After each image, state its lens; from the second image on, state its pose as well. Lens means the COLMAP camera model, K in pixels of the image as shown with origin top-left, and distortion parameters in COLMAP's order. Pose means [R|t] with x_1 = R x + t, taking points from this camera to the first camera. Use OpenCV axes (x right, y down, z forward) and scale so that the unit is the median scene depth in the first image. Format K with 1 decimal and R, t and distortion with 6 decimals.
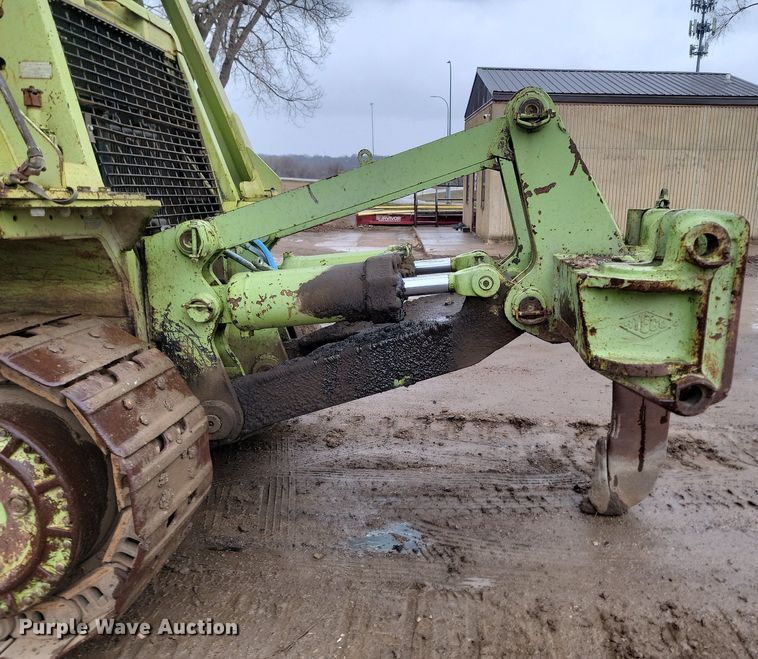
lens RADIAL K [[622.8, 0, 452.6], [0, 622.8, 317.8], [0, 0, 1]] dist [0.058119, -0.000801]
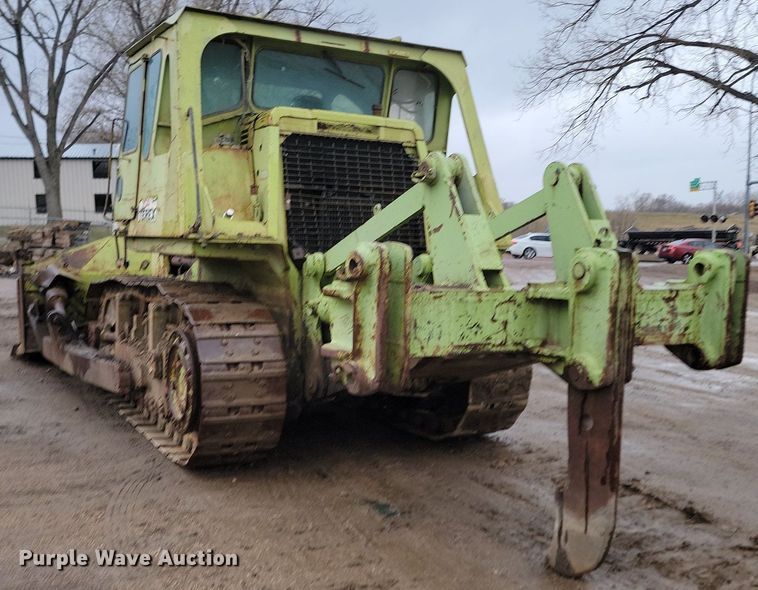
lens RADIAL K [[787.4, 0, 346.7], [0, 787.4, 306.3], [0, 0, 1]] dist [0.169561, -0.261280]
pose [[0.472871, 0.067329, -0.878556, 1.220813], [-0.176488, 0.984108, -0.019575, 0.005320], [0.863276, 0.164311, 0.477239, 0.105430]]
